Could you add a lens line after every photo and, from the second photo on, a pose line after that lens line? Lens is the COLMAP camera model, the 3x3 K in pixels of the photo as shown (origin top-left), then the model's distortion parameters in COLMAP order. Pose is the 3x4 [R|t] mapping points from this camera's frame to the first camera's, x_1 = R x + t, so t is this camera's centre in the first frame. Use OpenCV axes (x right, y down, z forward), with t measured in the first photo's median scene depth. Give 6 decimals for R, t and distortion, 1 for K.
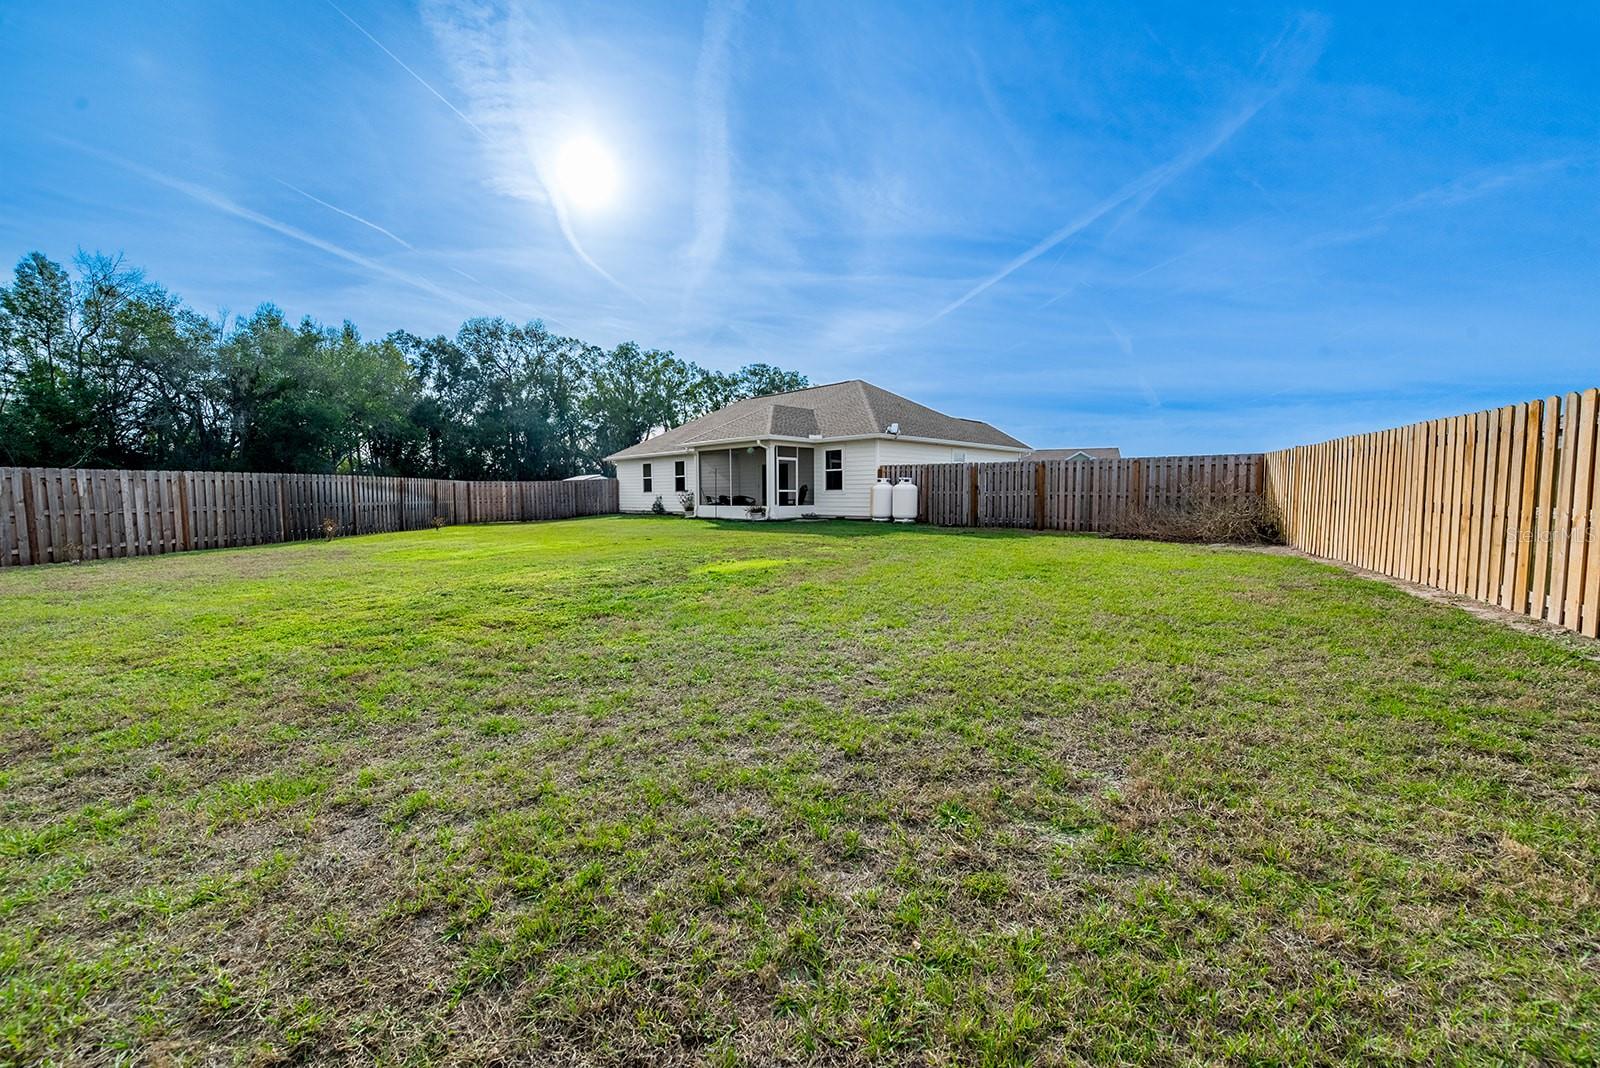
lens RADIAL K [[636.7, 0, 800.4], [0, 636.7, 535.8], [0, 0, 1]] dist [-0.004170, 0.001053]
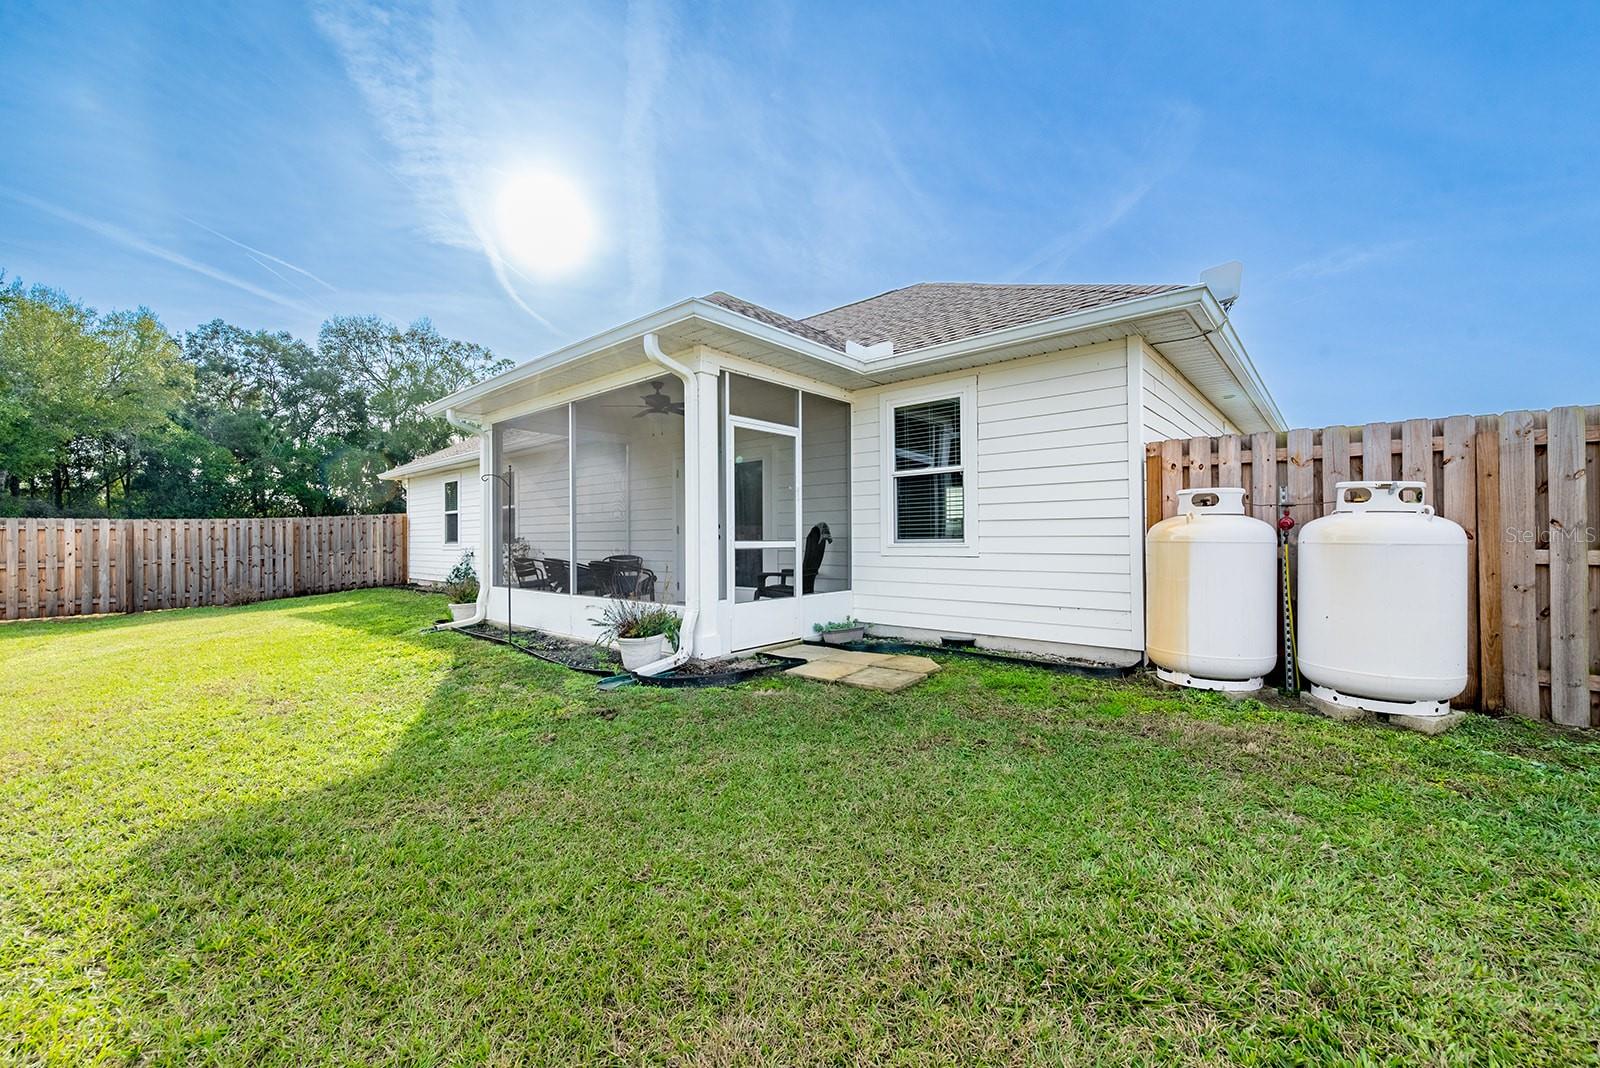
lens RADIAL K [[636.7, 0, 779.2], [0, 636.7, 534.2], [0, 0, 1]] dist [-0.004170, 0.001053]
pose [[0.997231, -0.002057, 0.074338, -0.025457], [0.007517, 0.997286, -0.073241, -0.040066], [-0.073986, 0.073597, 0.994540, 0.530820]]
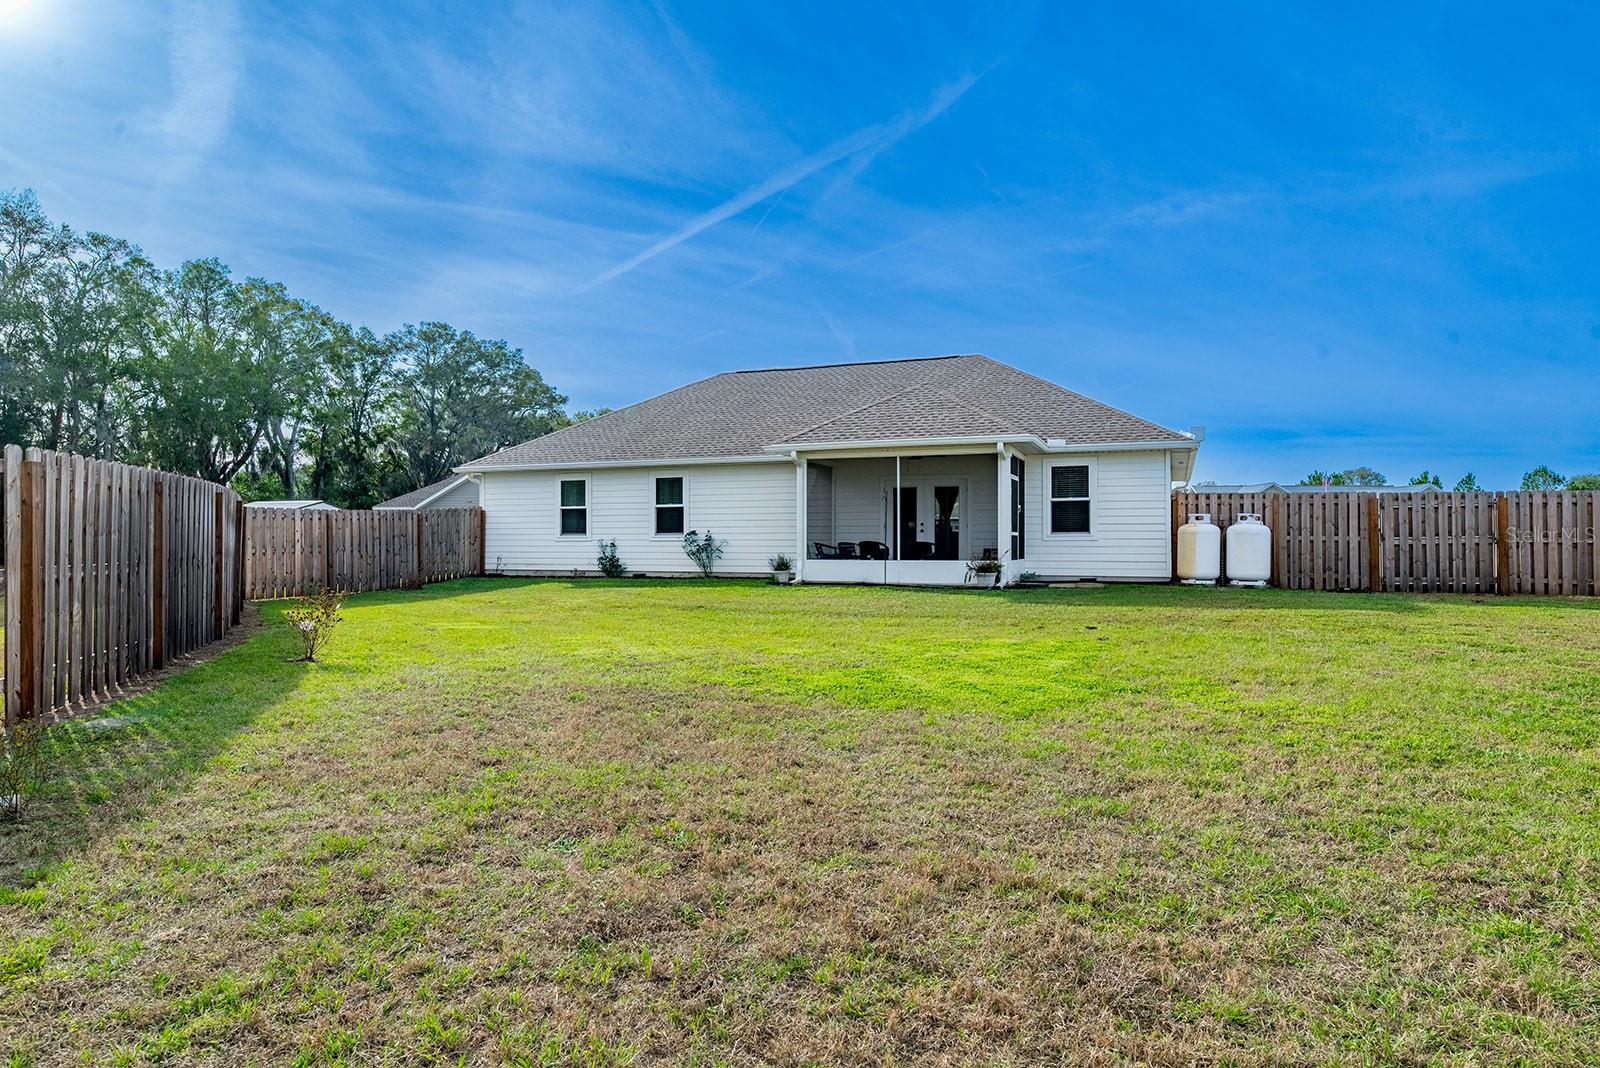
lens RADIAL K [[961.7, 0, 788.8], [0, 961.7, 544.1], [0, 0, 1]] dist [0.000780, -0.003703]
pose [[0.914677, 0.005034, 0.404154, -0.402264], [0.021598, 0.997885, -0.061308, -0.009418], [-0.403607, 0.064806, 0.912634, 0.216043]]
